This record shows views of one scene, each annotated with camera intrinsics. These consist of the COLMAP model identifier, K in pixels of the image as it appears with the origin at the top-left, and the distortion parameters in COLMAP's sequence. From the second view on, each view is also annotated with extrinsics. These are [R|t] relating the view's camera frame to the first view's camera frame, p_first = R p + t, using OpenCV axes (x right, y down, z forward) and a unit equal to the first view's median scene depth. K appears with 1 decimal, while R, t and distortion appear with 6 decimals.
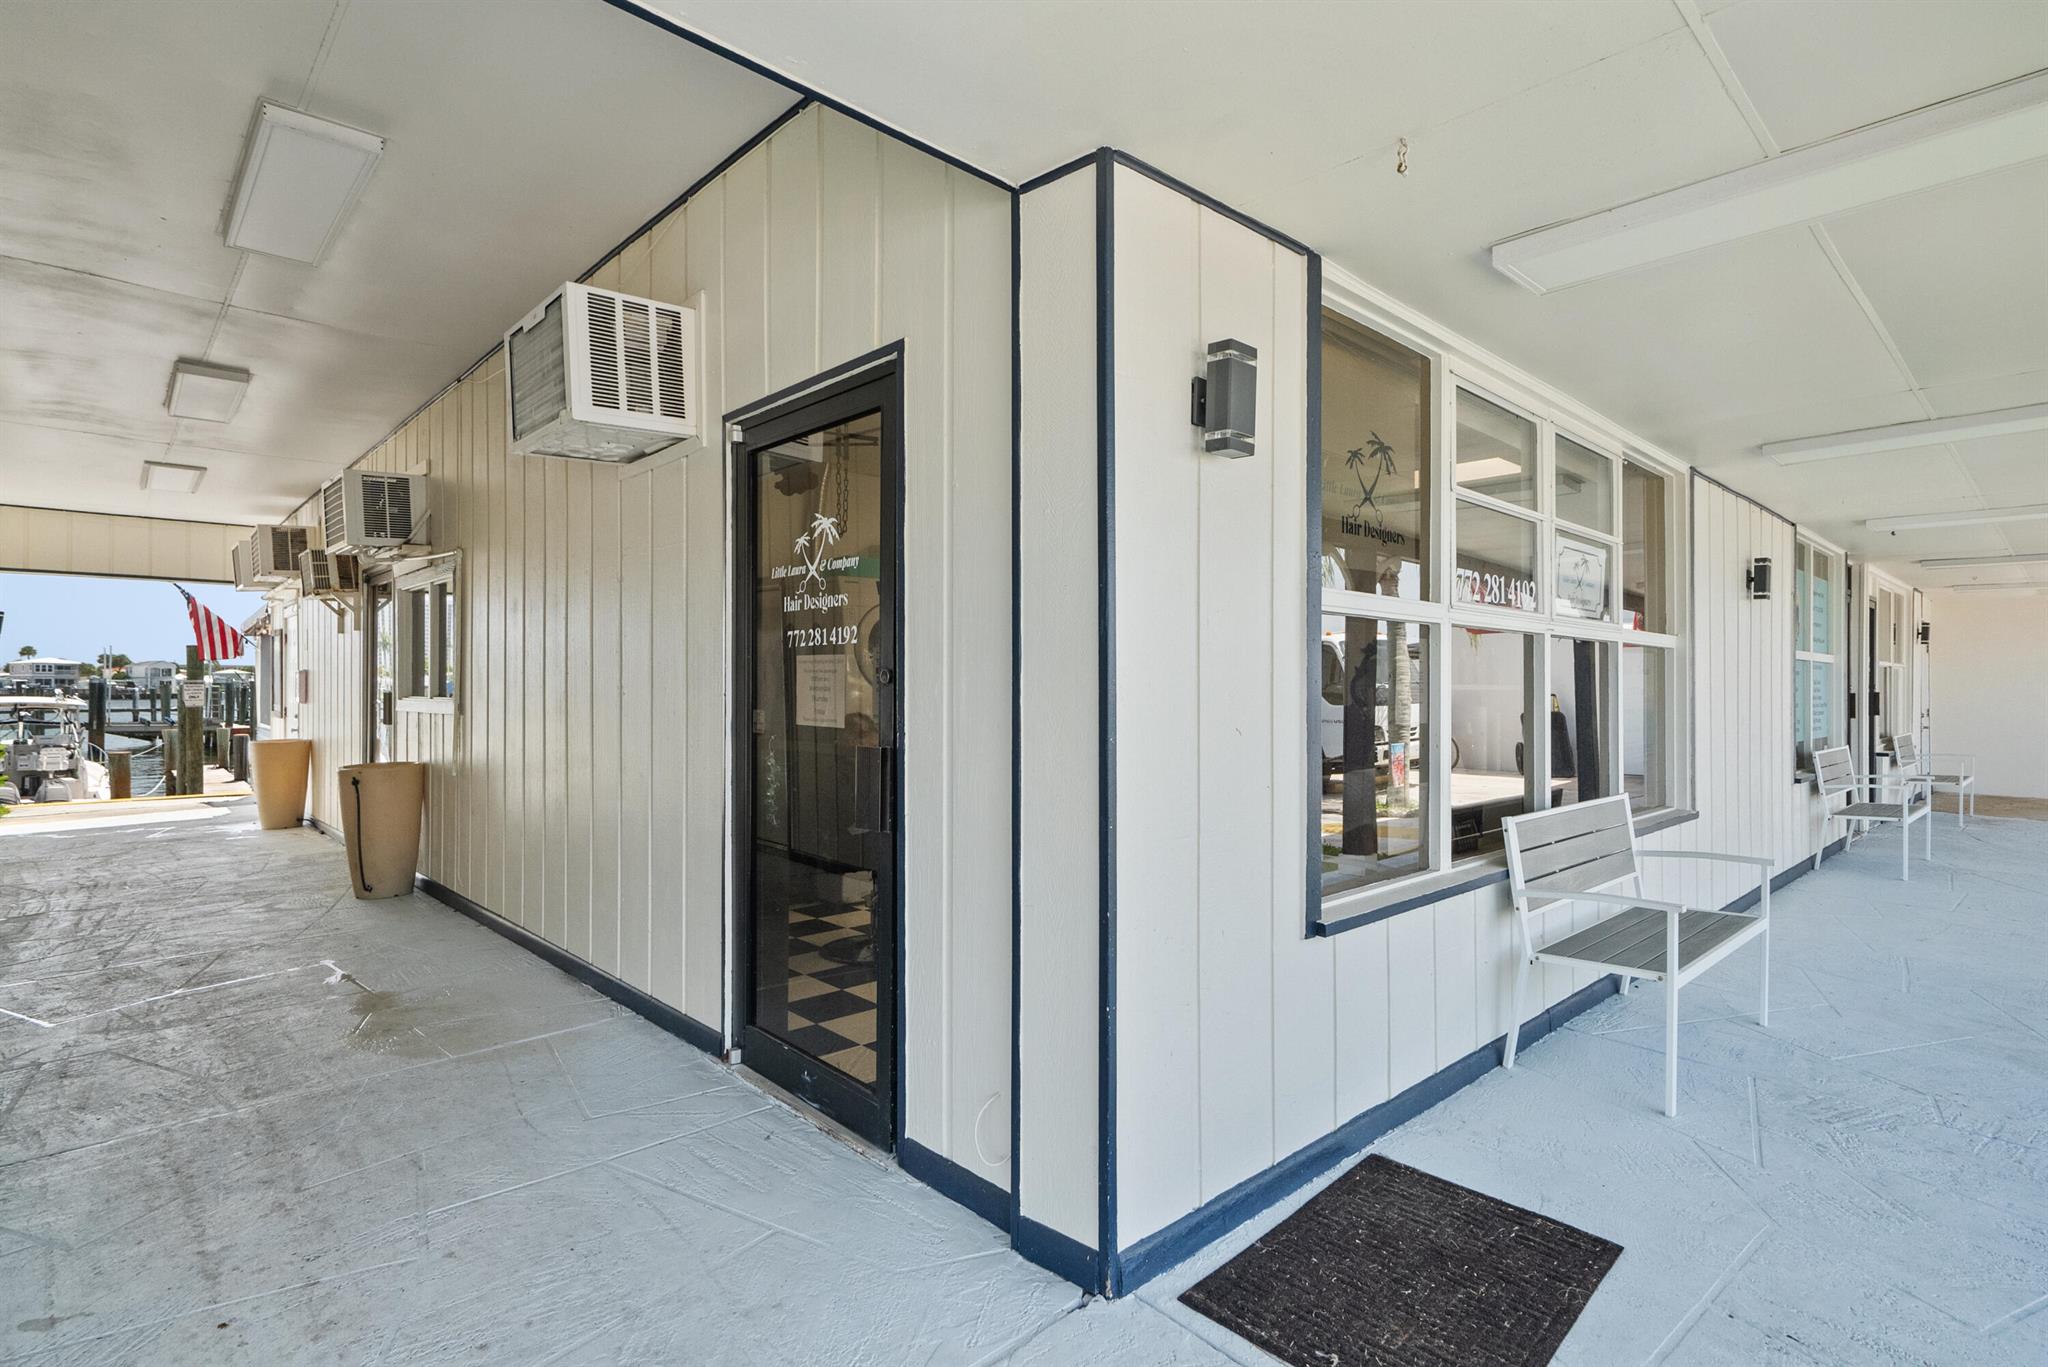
lens RADIAL K [[1007.2, 0, 1031.4], [0, 1007.2, 683.4], [0, 0, 1]] dist [0.003230, 0.001123]
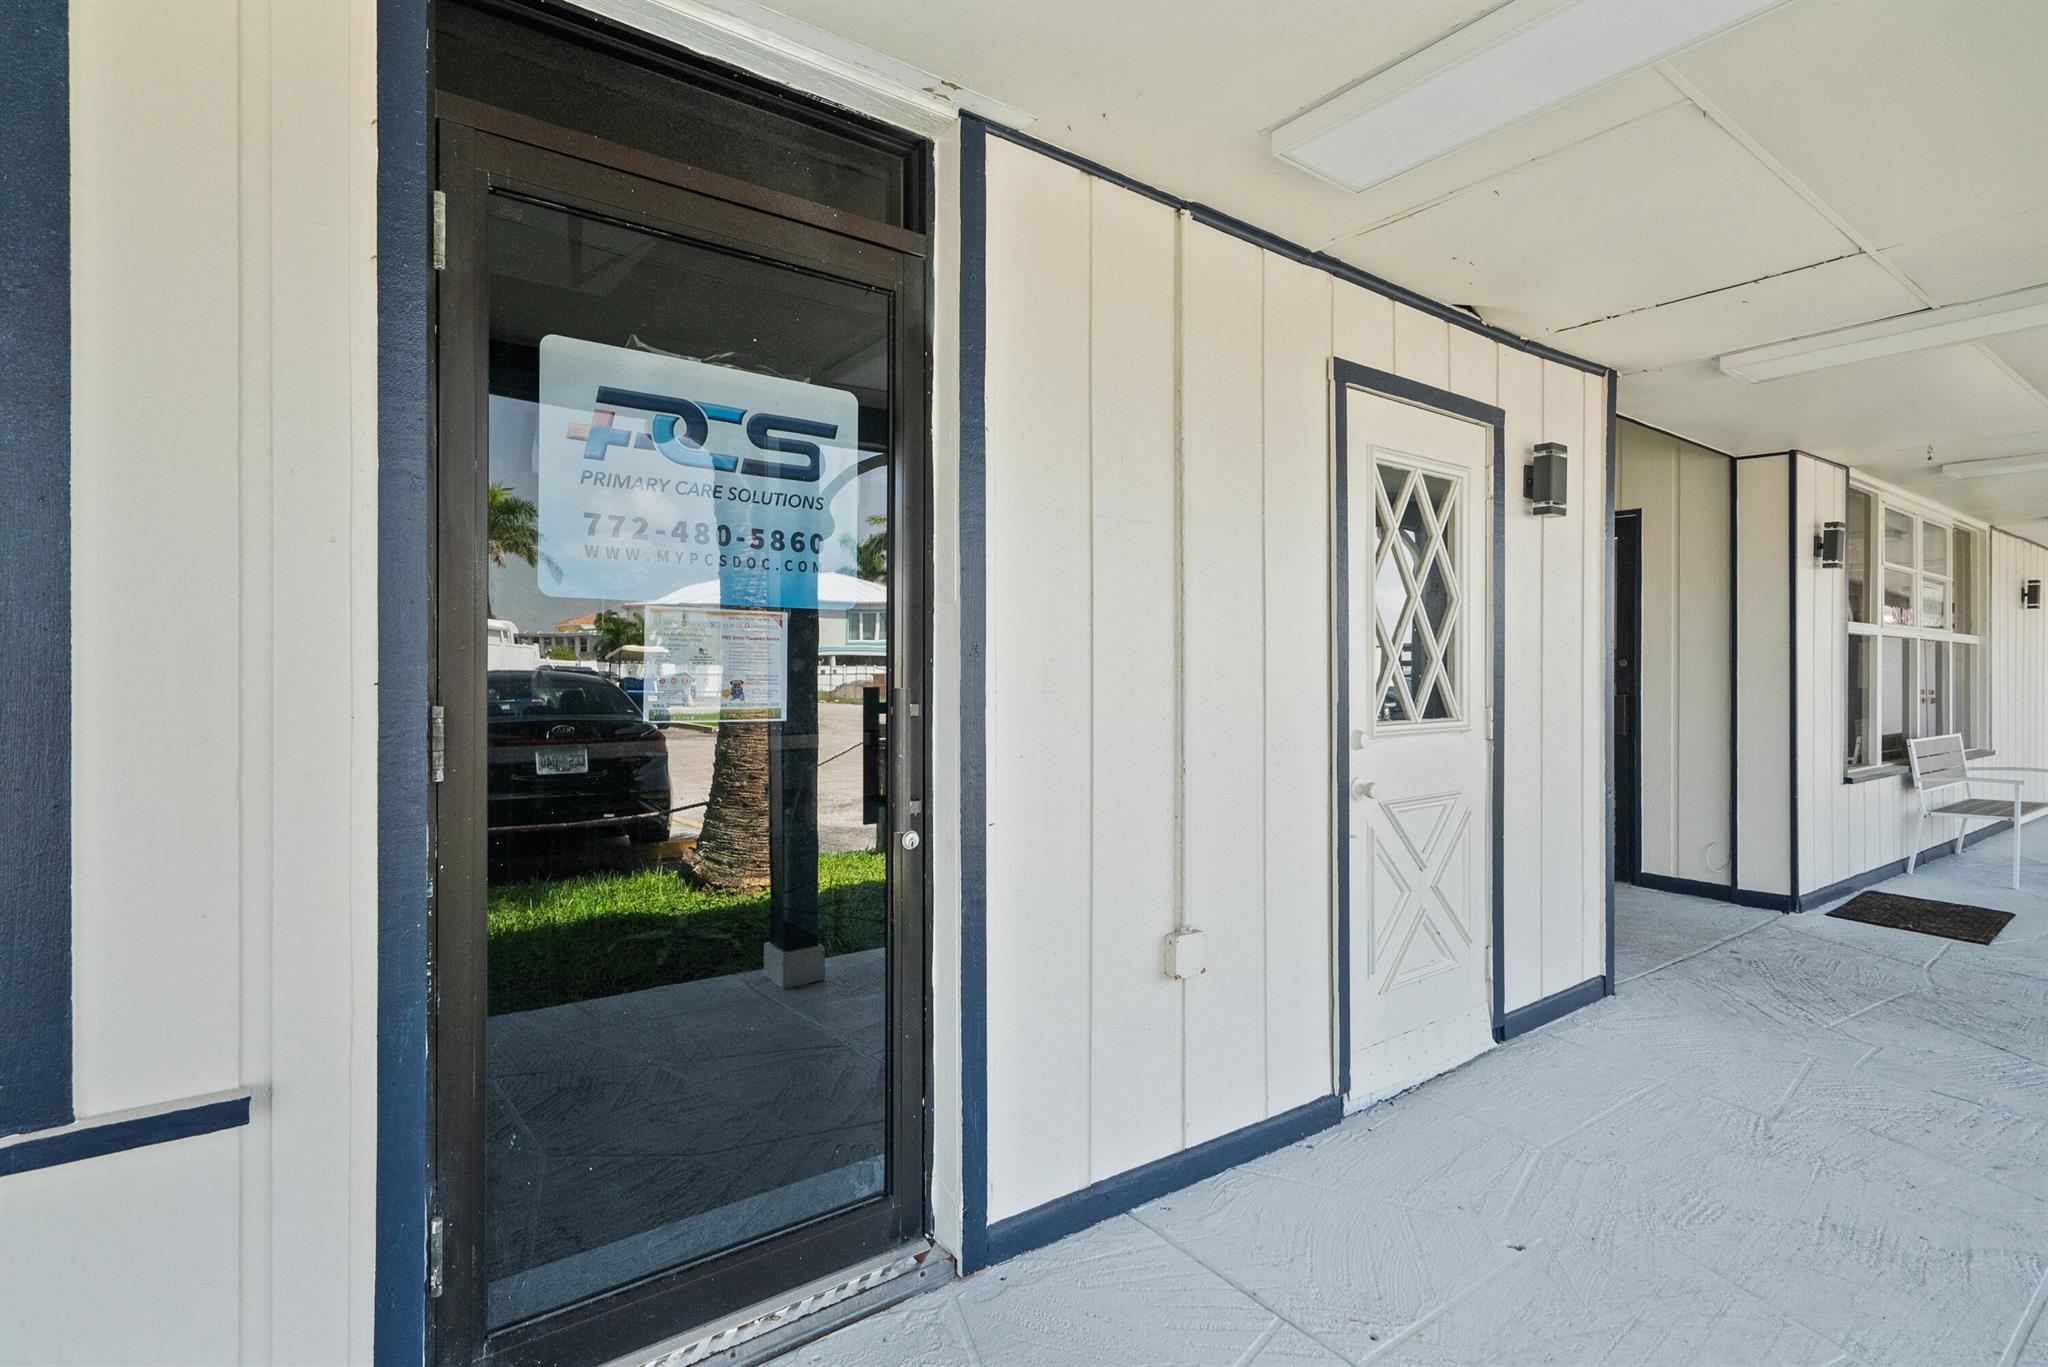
lens RADIAL K [[1007.2, 0, 1017.0], [0, 1007.2, 683.4], [0, 0, 1]] dist [0.003230, 0.001123]
pose [[0.993312, -0.004031, -0.115389, -0.906391], [0.005087, 0.999948, 0.008859, 0.005532], [0.115347, -0.009386, 0.993281, -0.990403]]
